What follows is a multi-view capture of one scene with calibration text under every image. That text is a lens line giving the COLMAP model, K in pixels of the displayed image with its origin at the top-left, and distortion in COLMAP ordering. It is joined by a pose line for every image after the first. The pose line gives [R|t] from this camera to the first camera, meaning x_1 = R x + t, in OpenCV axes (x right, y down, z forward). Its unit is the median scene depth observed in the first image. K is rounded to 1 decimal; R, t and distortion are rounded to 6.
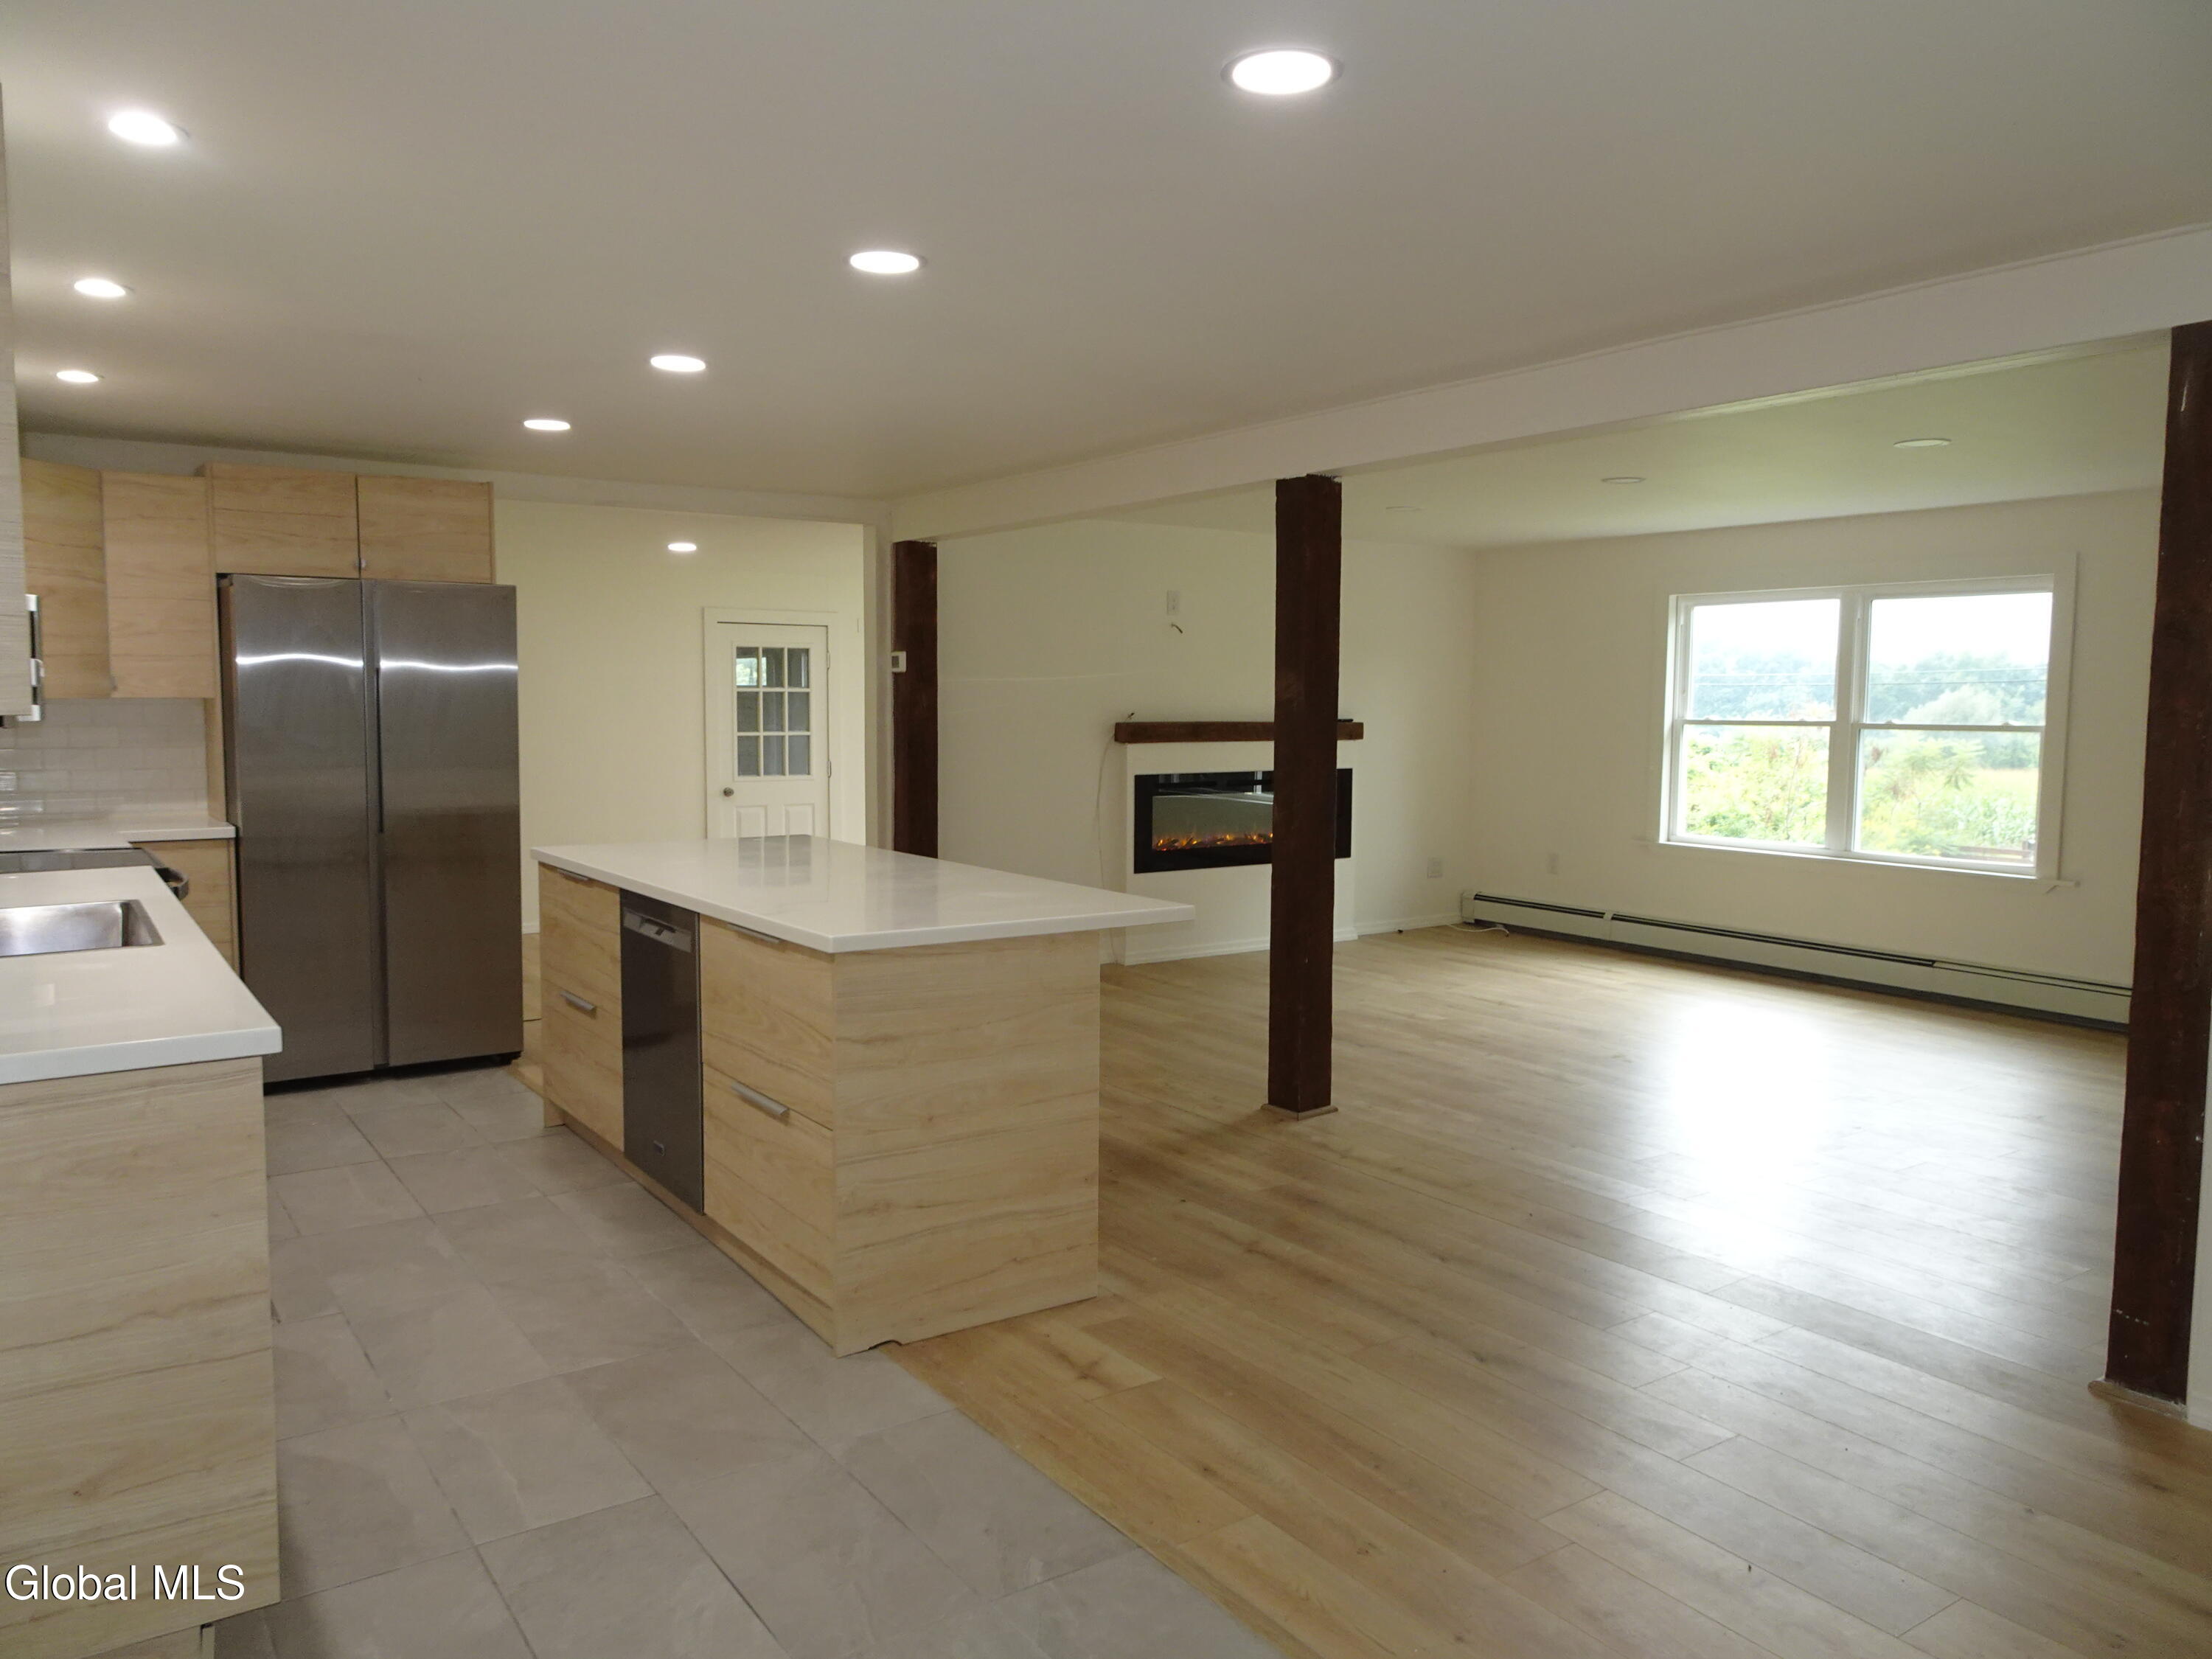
lens RADIAL K [[1594.3, 0, 1106.9], [0, 1594.3, 817.6], [0, 0, 1]] dist [0.007015, -0.000405]
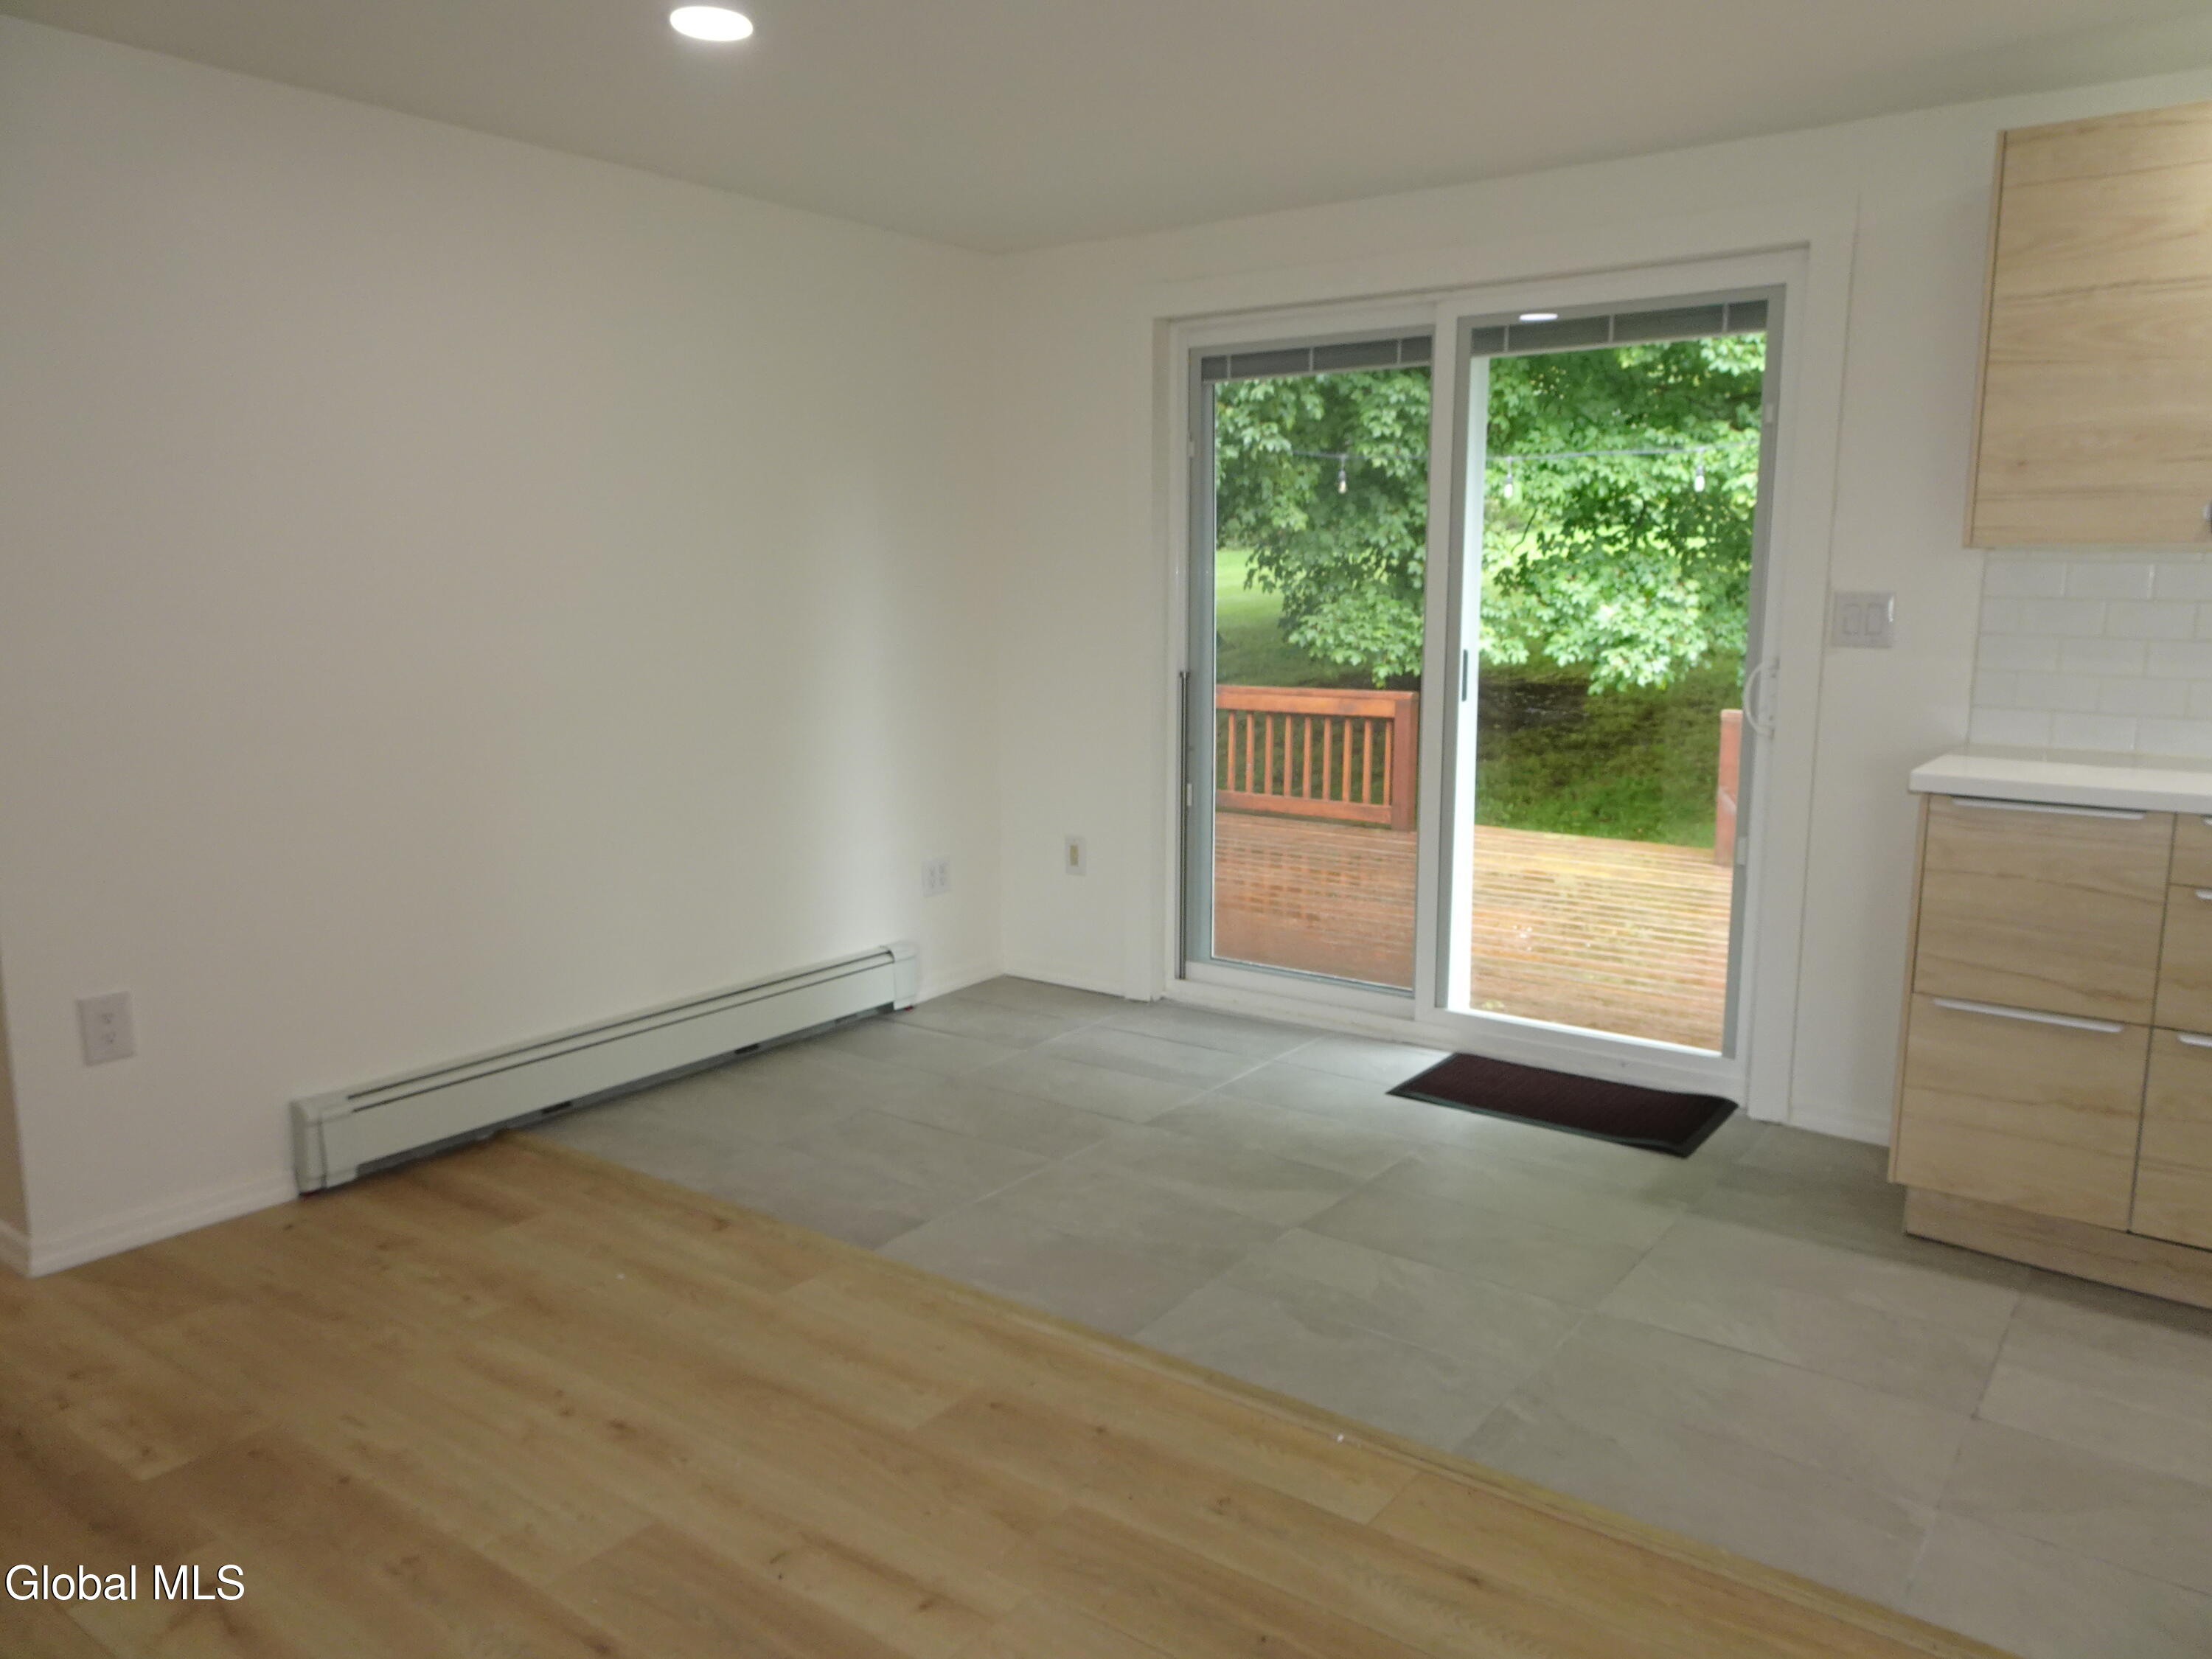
lens RADIAL K [[1594.3, 0, 1102.8], [0, 1594.3, 824.6], [0, 0, 1]] dist [0.007015, -0.000405]
pose [[-0.947087, 0.043370, -0.318033, 0.235156], [-0.031562, 0.973444, 0.226739, -0.046404], [0.319421, 0.224779, -0.920568, 0.824629]]
